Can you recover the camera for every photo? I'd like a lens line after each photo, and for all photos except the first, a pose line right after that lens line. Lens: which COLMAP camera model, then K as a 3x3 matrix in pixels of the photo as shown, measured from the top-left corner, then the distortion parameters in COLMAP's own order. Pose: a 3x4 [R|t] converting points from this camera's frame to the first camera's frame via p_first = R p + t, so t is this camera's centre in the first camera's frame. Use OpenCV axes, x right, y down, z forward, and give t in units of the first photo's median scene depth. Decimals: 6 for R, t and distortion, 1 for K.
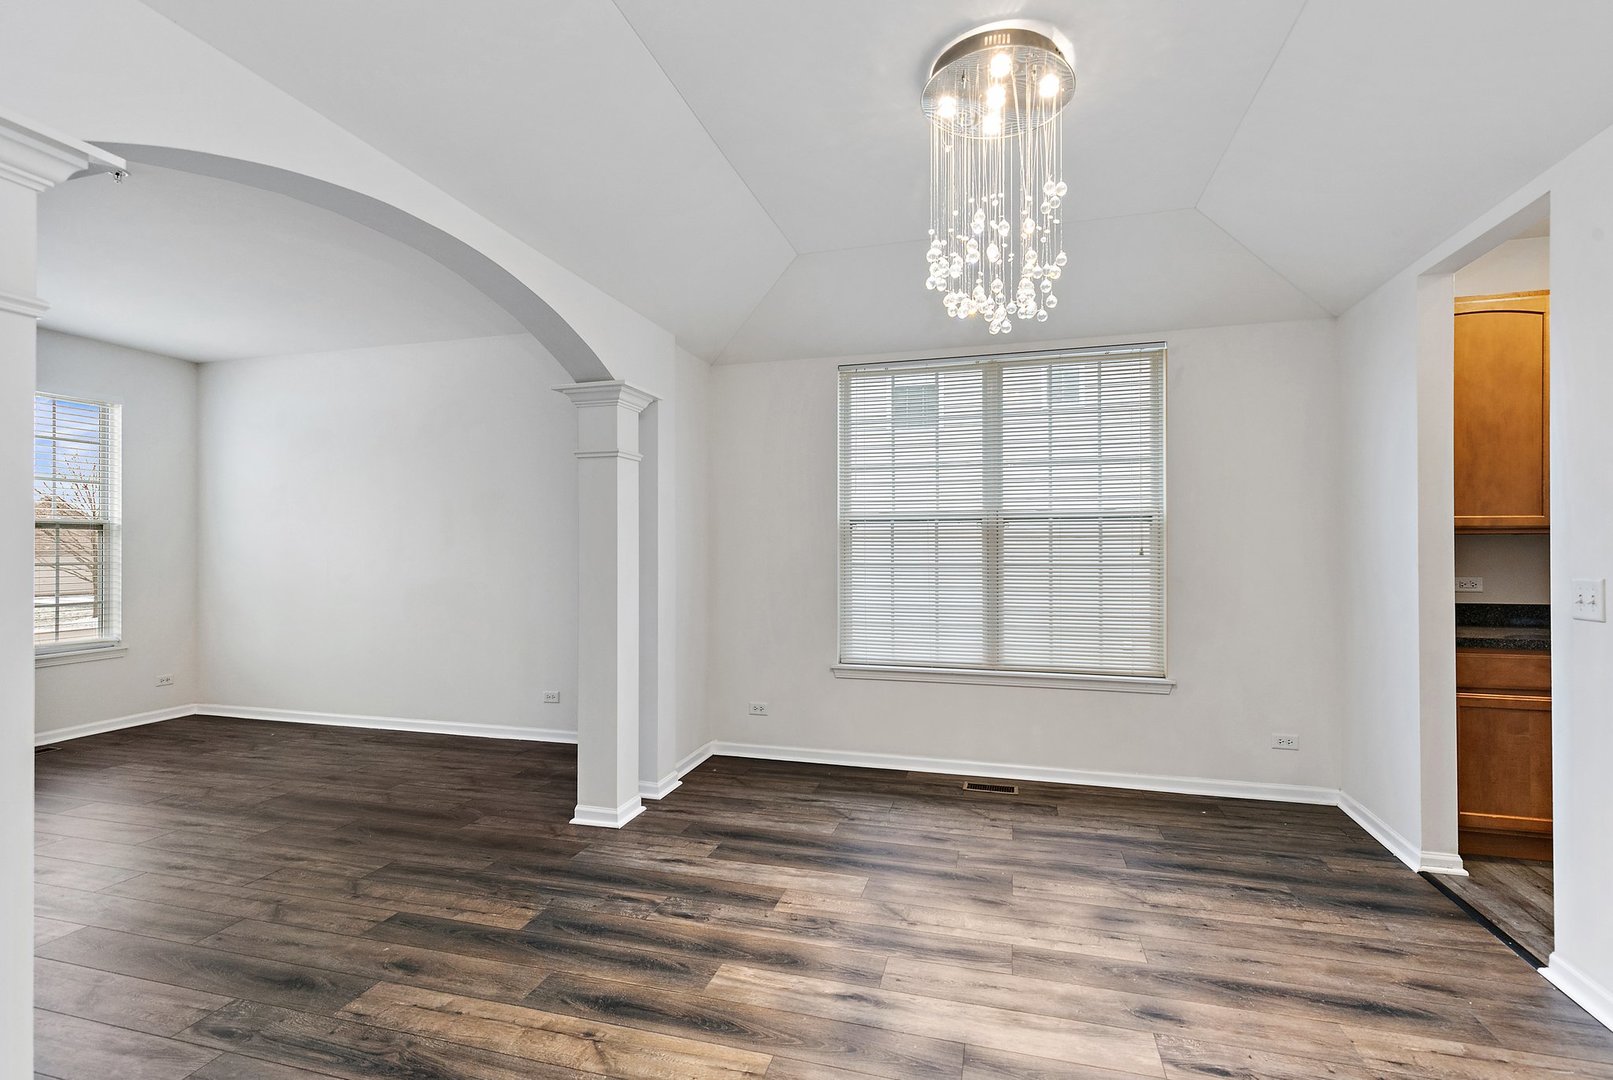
lens RADIAL K [[741.5, 0, 806.5], [0, 741.5, 540.0], [0, 0, 1]] dist [0.006236, 0.000280]
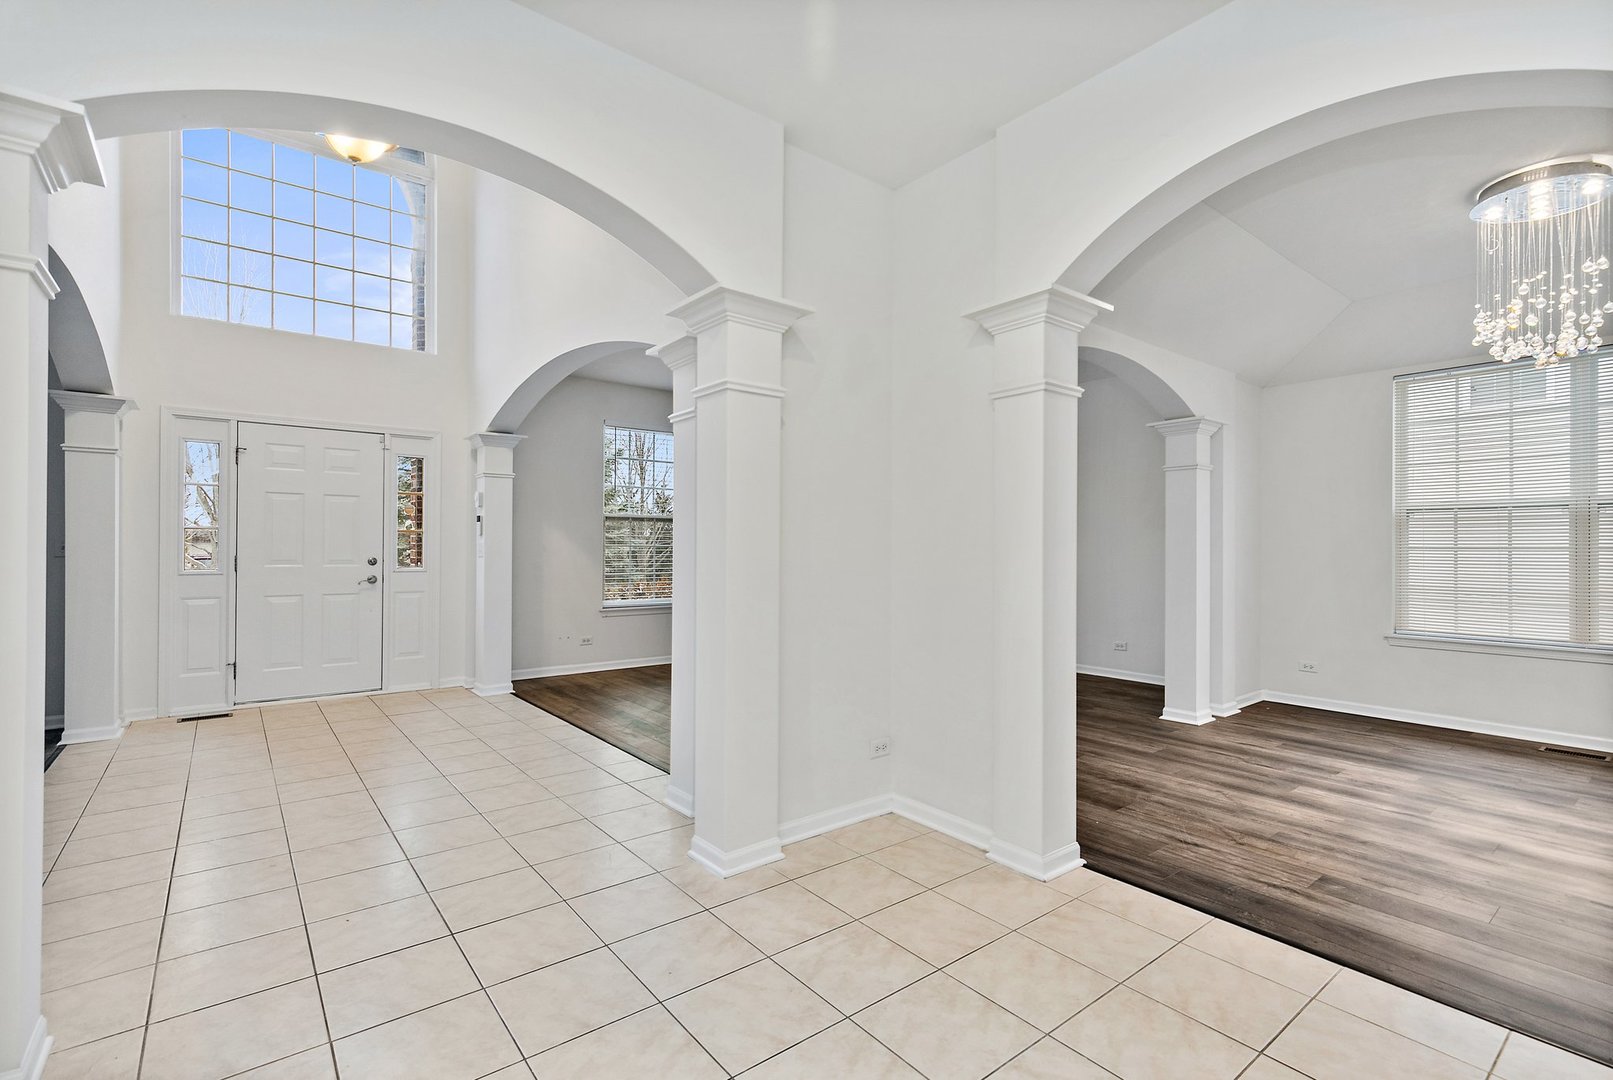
lens RADIAL K [[732.6, 0, 807.0], [0, 732.6, 544.9], [0, 0, 1]] dist [0.004493, 0.000819]
pose [[0.808621, 0.002031, -0.588326, -0.027196], [0.001003, 0.999988, 0.004830, 0.026985], [0.588329, -0.004496, 0.808609, -0.577318]]
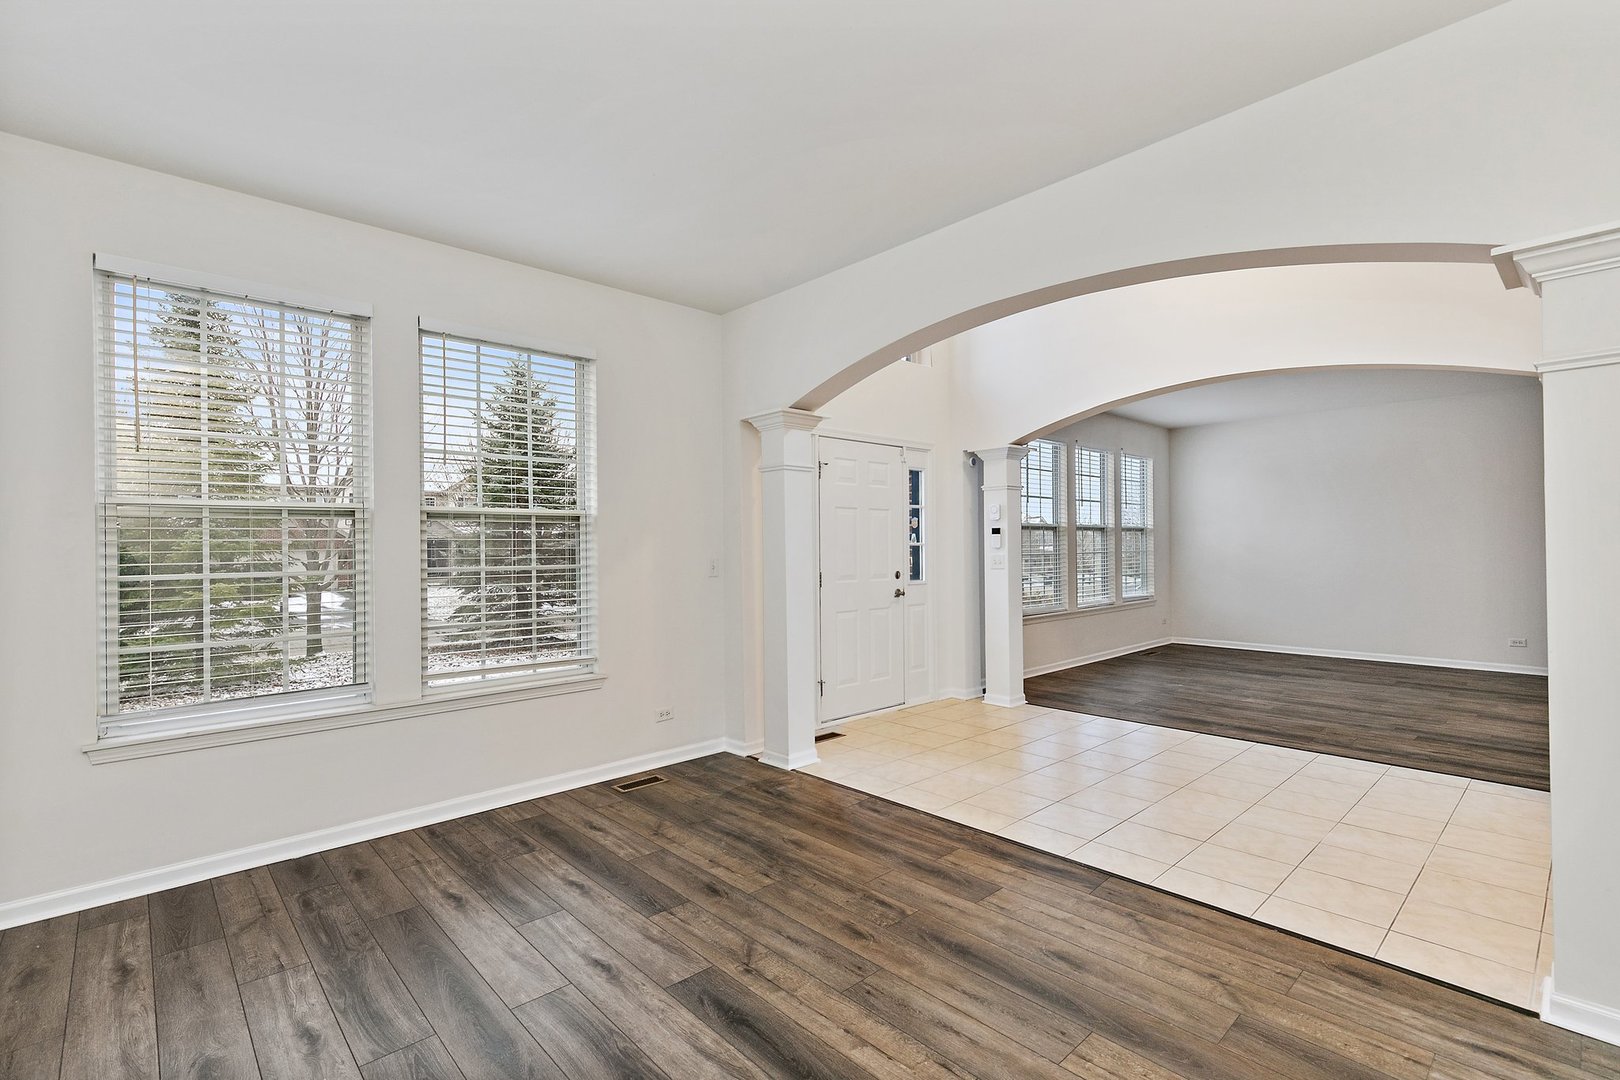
lens RADIAL K [[731.2, 0, 808.7], [0, 731.2, 543.3], [0, 0, 1]] dist [0.003235, -0.000074]
pose [[0.856572, -0.011057, -0.515910, -1.077540], [0.015095, 0.999879, 0.003633, -0.007799], [0.515808, -0.010900, 0.856635, -1.289822]]
